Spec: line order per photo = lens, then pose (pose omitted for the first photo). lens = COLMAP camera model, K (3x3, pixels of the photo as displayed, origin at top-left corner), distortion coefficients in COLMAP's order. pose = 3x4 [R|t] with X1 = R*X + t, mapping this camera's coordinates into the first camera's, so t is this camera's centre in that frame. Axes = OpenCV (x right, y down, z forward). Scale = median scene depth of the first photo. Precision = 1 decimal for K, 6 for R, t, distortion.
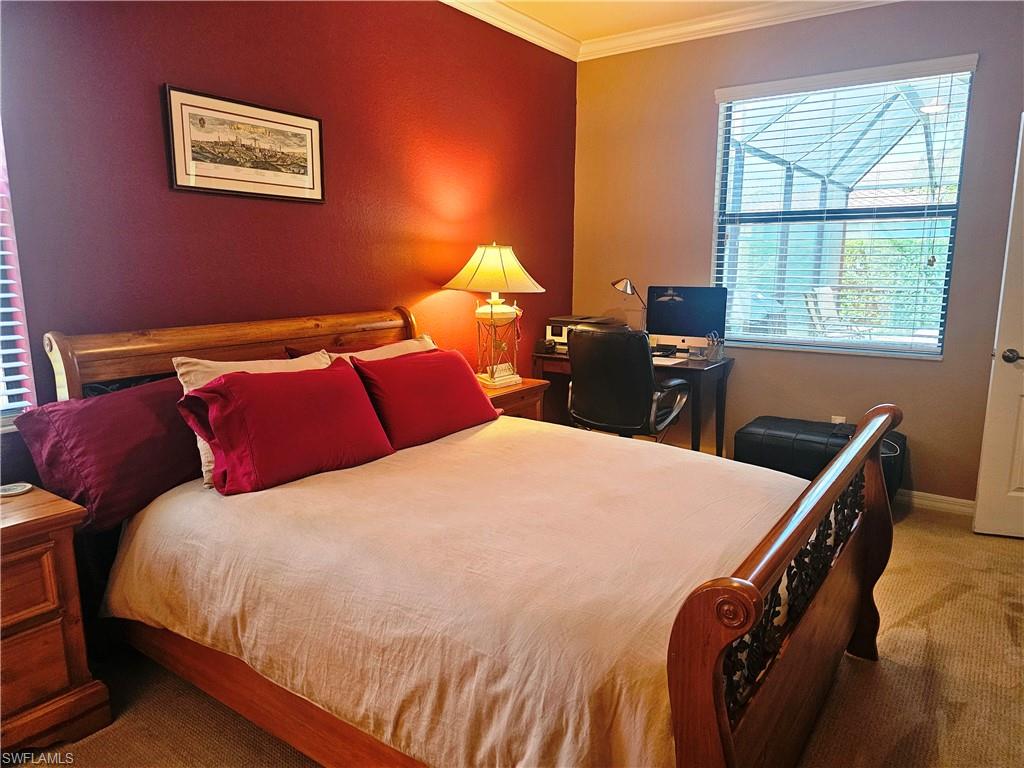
lens RADIAL K [[694.5, 0, 512.0], [0, 694.5, 384.0], [0, 0, 1]] dist [0.002185, 0.000489]
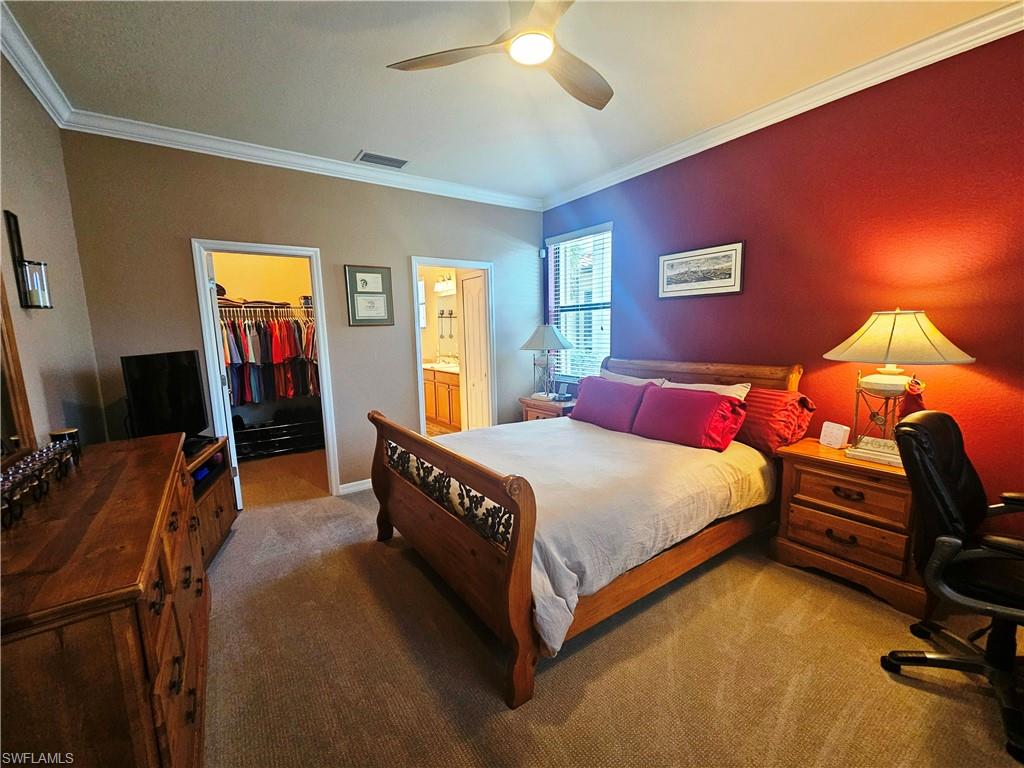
lens RADIAL K [[422.7, 0, 506.1], [0, 422.7, 389.3], [0, 0, 1]] dist [0.000088, -0.000339]
pose [[-0.351543, 0.146711, -0.924604, 0.910201], [-0.133064, 0.969786, 0.204472, -0.192276], [0.926667, 0.194912, -0.321400, 0.939900]]
